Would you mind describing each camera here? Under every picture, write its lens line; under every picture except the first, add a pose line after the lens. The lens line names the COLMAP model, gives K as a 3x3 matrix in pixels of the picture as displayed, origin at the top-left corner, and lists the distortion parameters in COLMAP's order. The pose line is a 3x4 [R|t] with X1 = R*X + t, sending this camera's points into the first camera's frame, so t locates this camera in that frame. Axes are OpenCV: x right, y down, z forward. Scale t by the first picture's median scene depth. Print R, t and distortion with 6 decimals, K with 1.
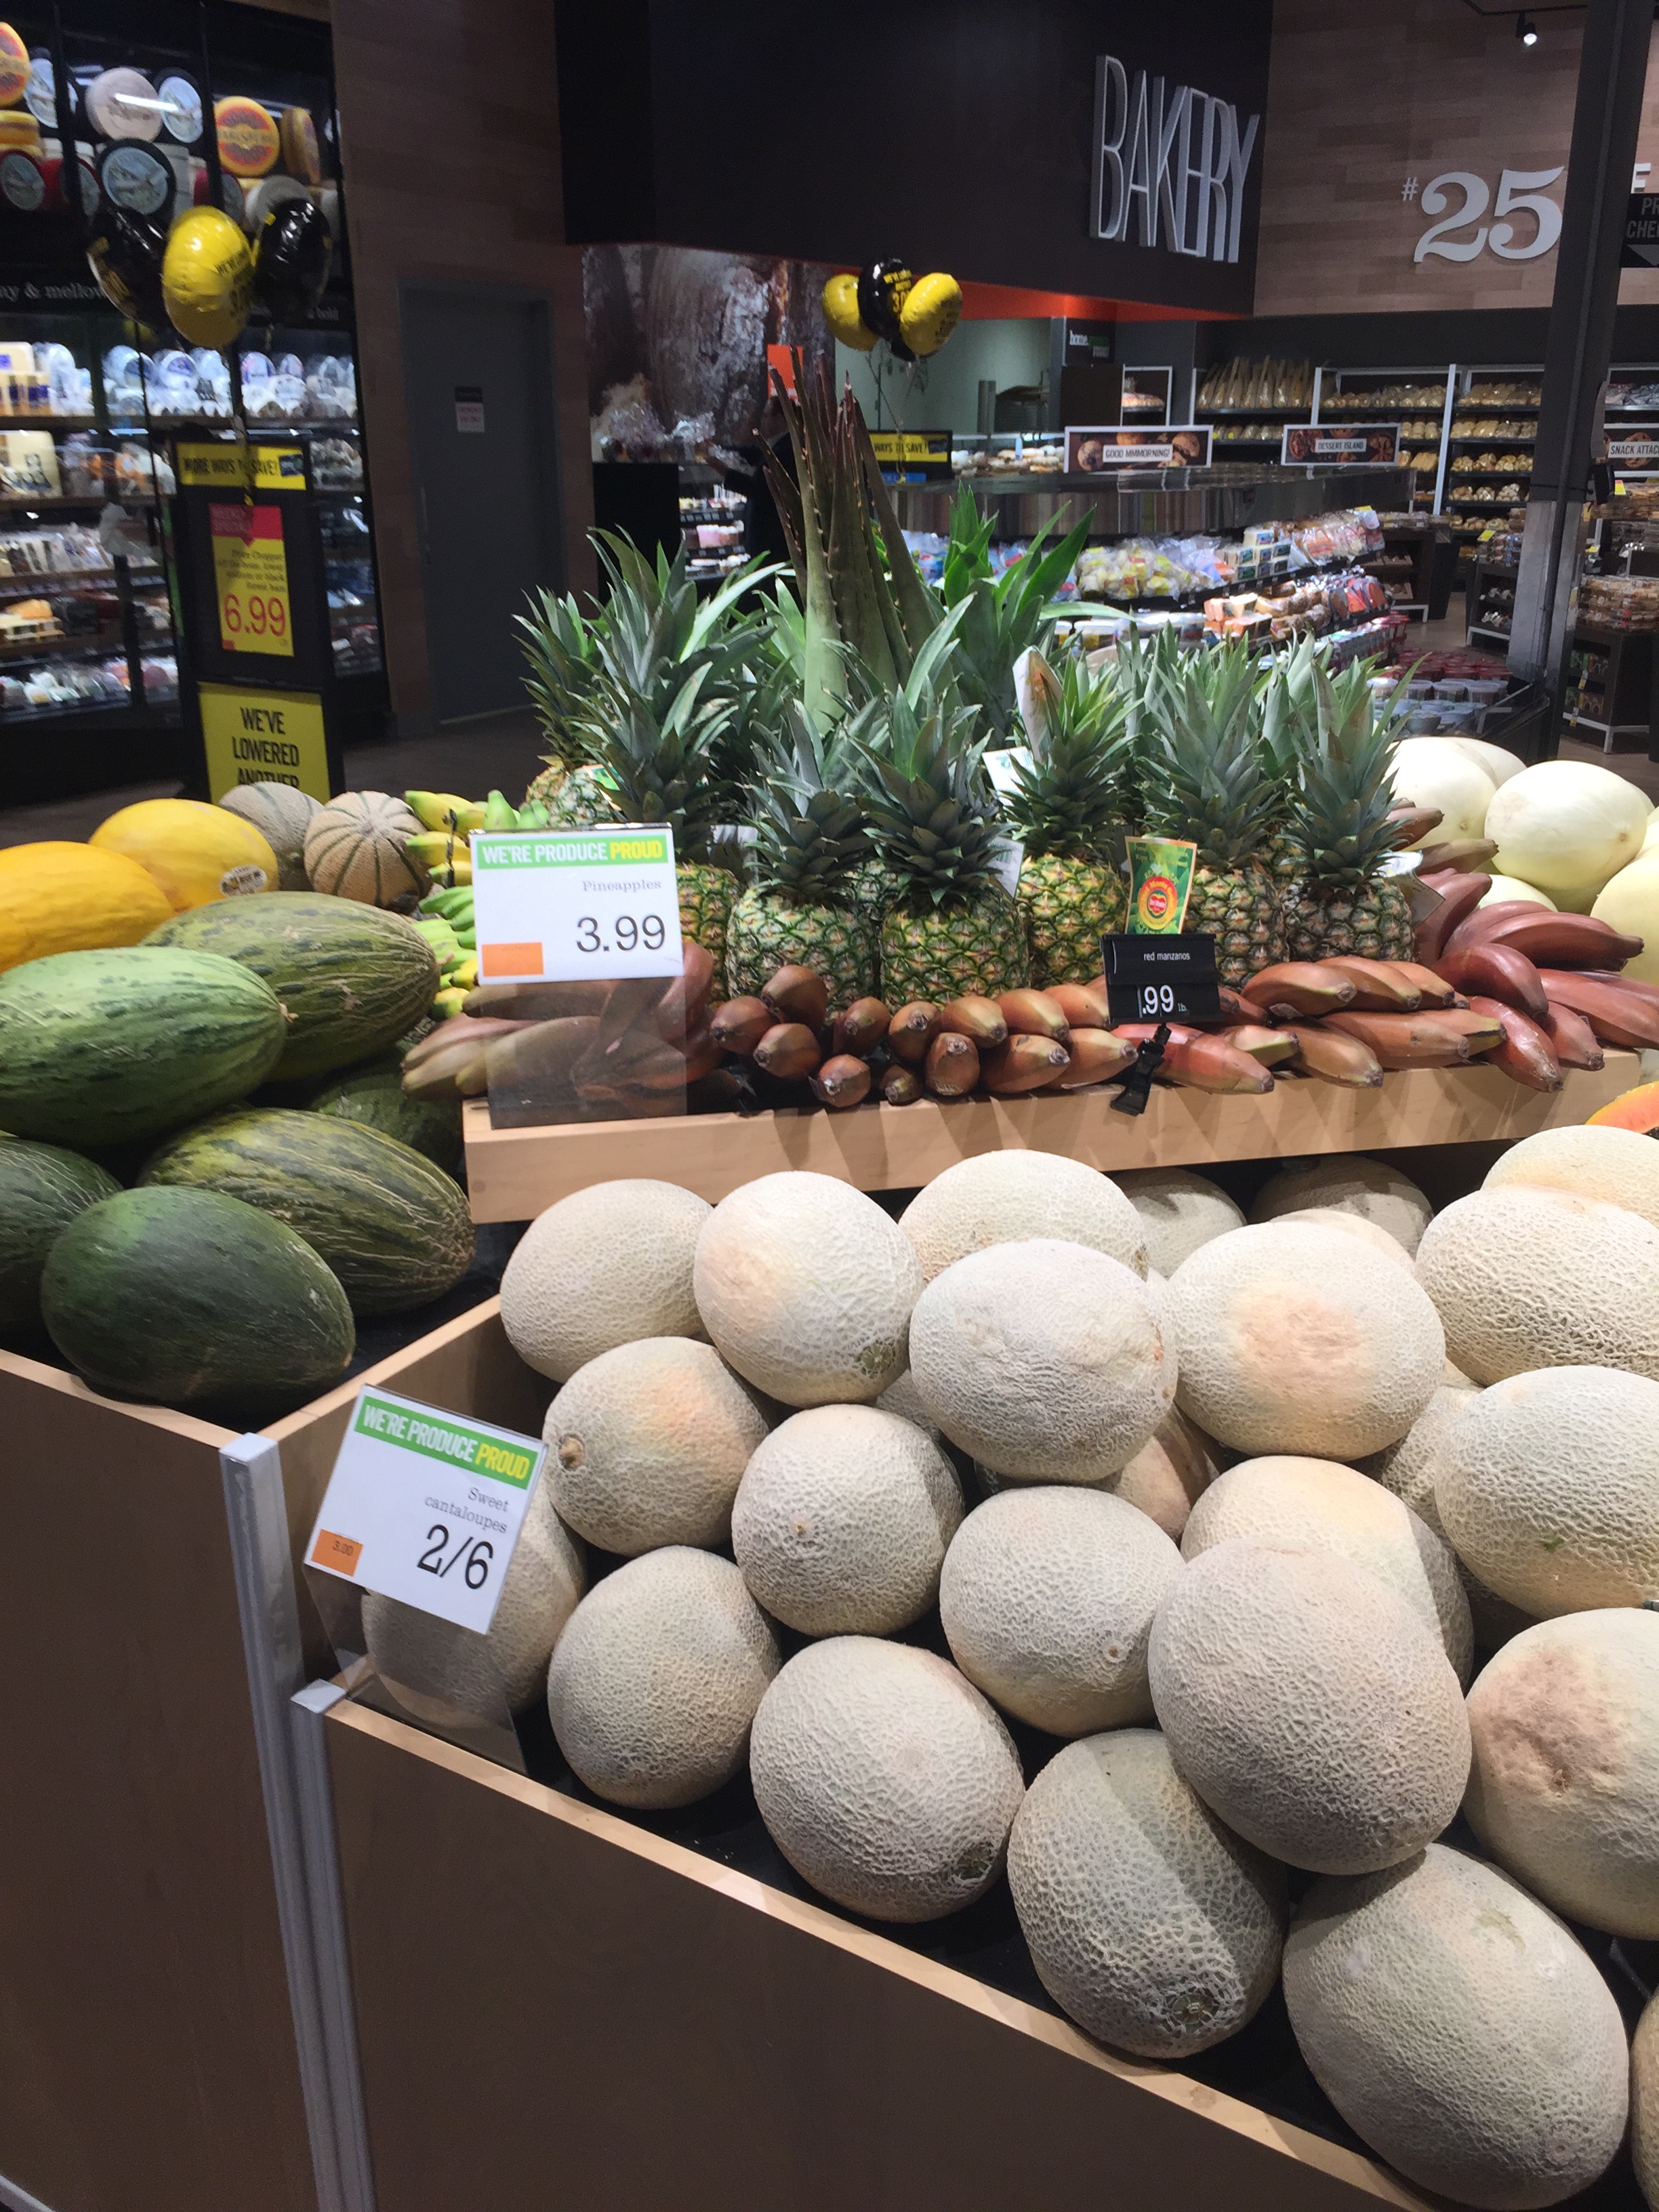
lens RADIAL K [[1882.1, 0, 841.7], [0, 1882.1, 1112.7], [0, 0, 1]] dist [0.036257, -0.040311]
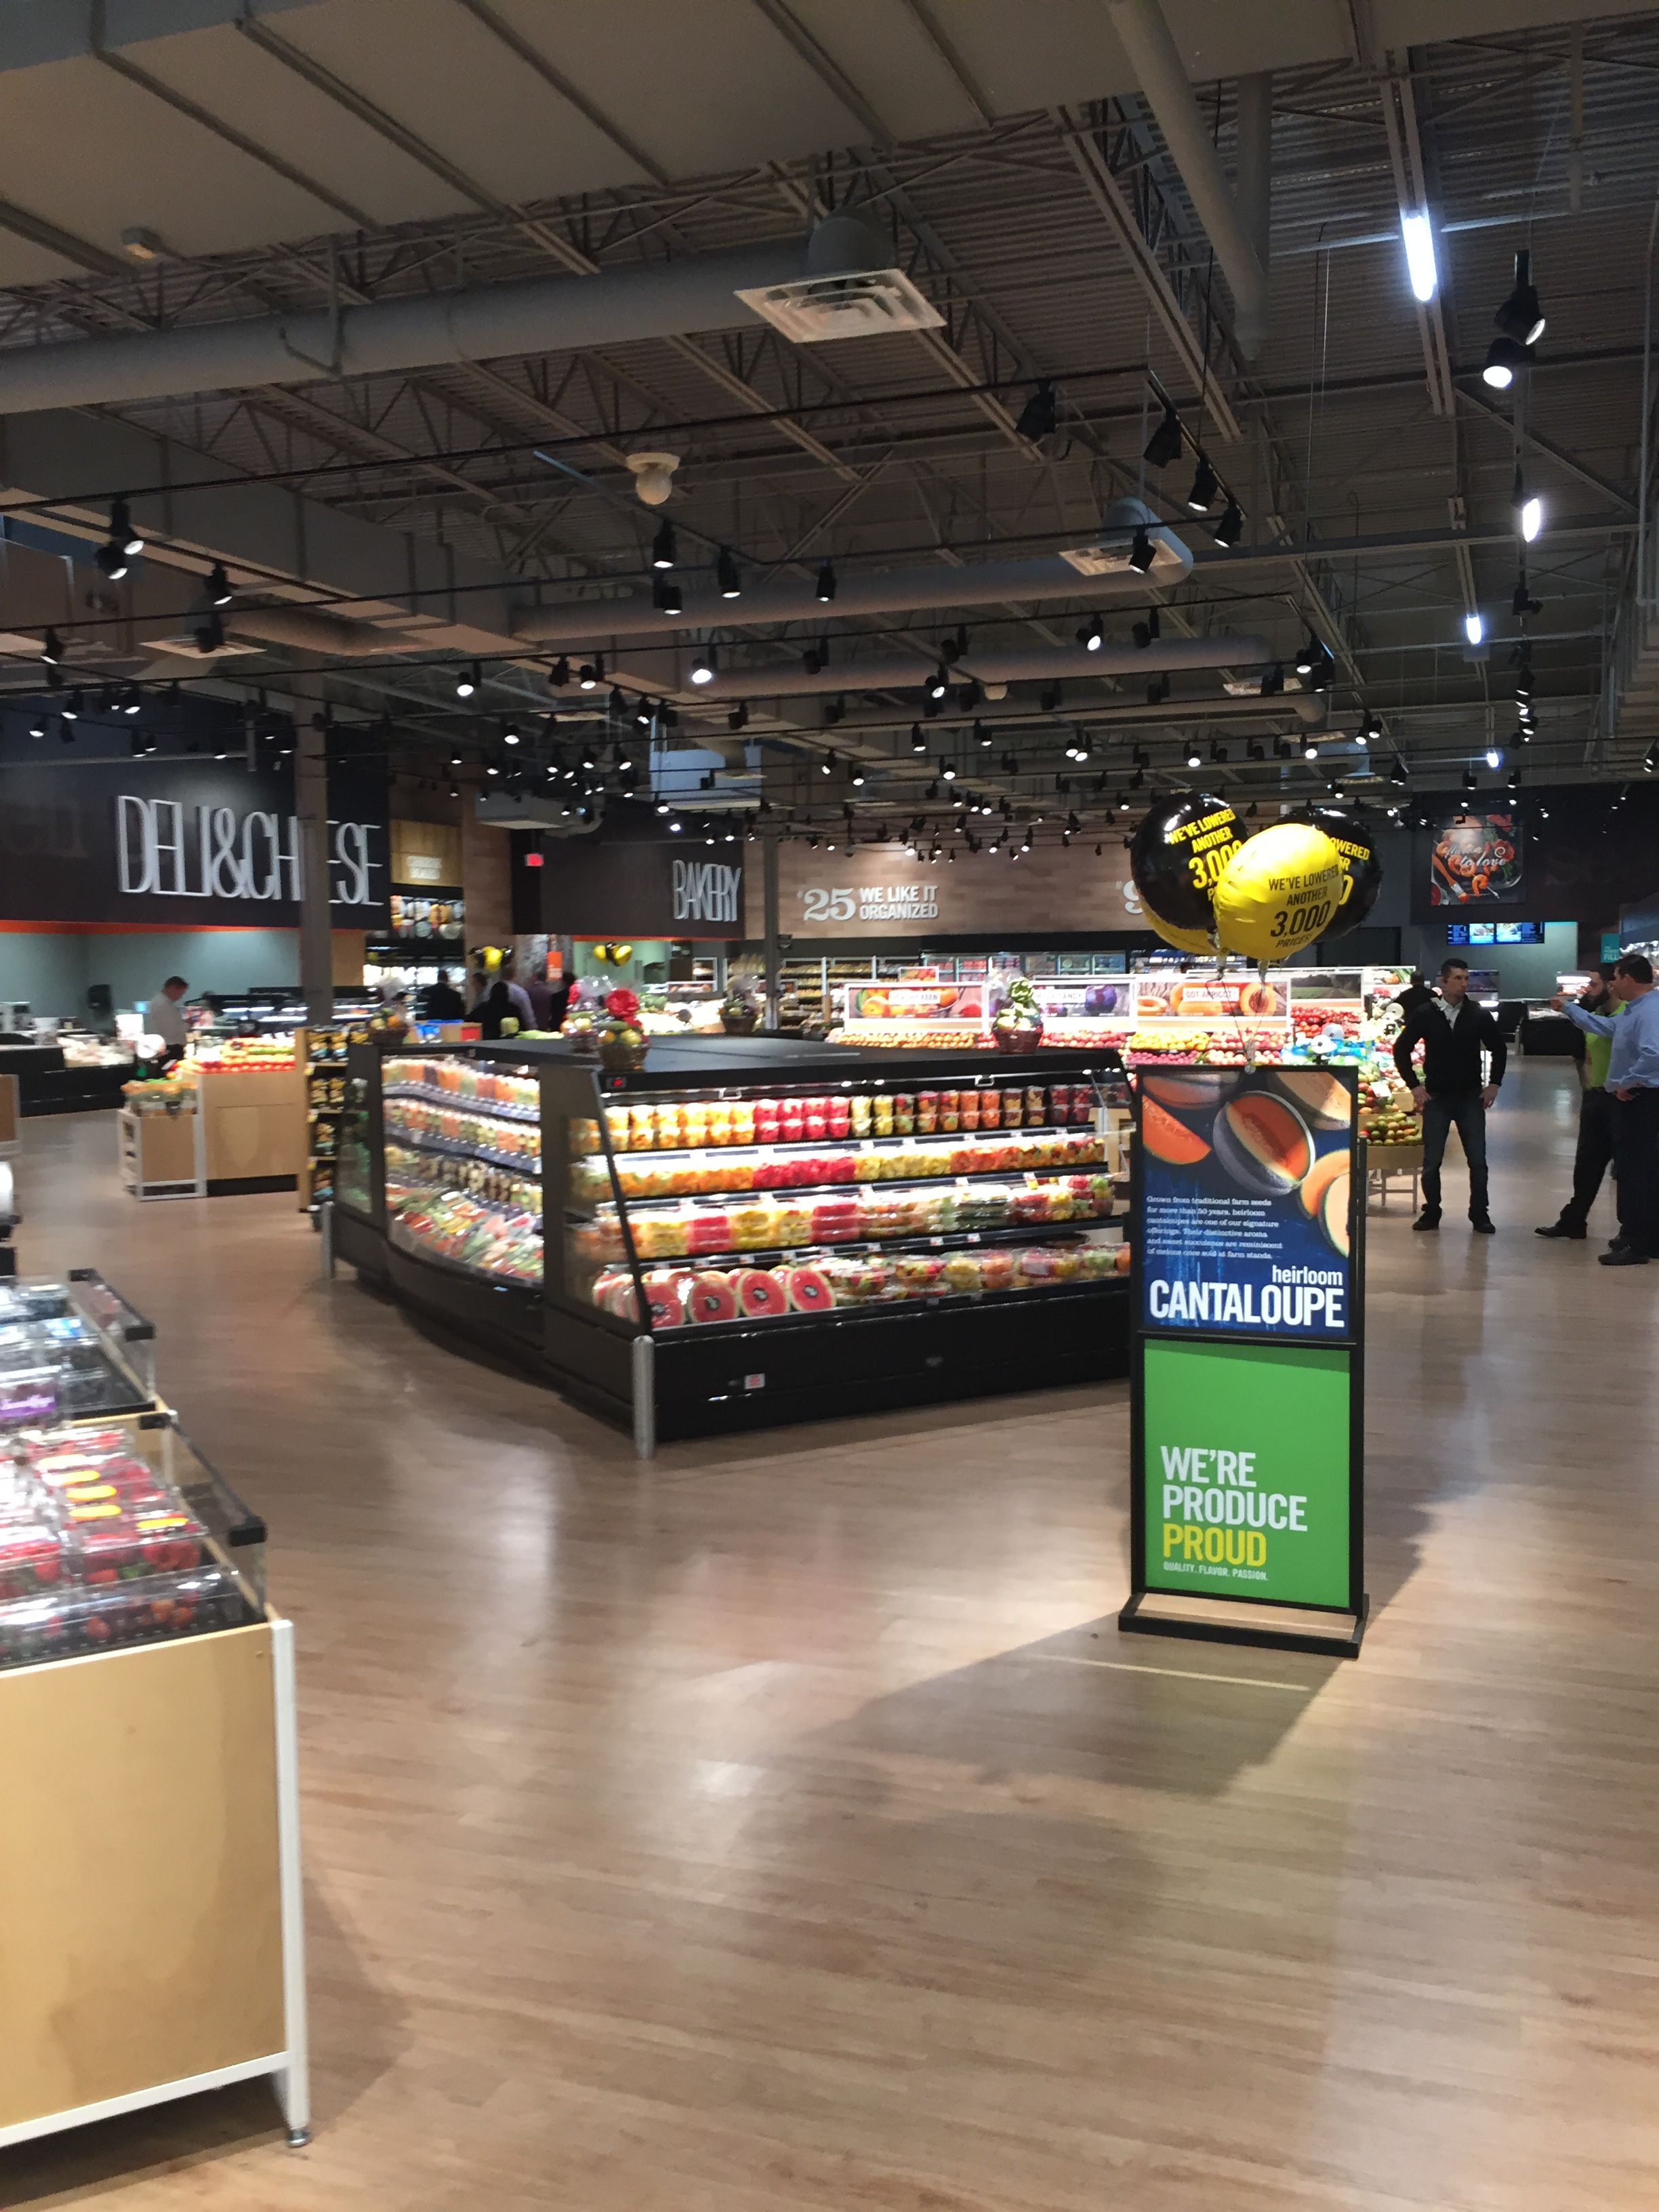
lens RADIAL K [[1882.1, 0, 827.6], [0, 1882.1, 1099.9], [0, 0, 1]] dist [0.036257, -0.040311]
pose [[0.985142, -0.023140, 0.170174, -0.106727], [0.069897, 0.959125, -0.274216, 0.490782], [-0.156873, 0.282036, 0.946492, -1.364009]]
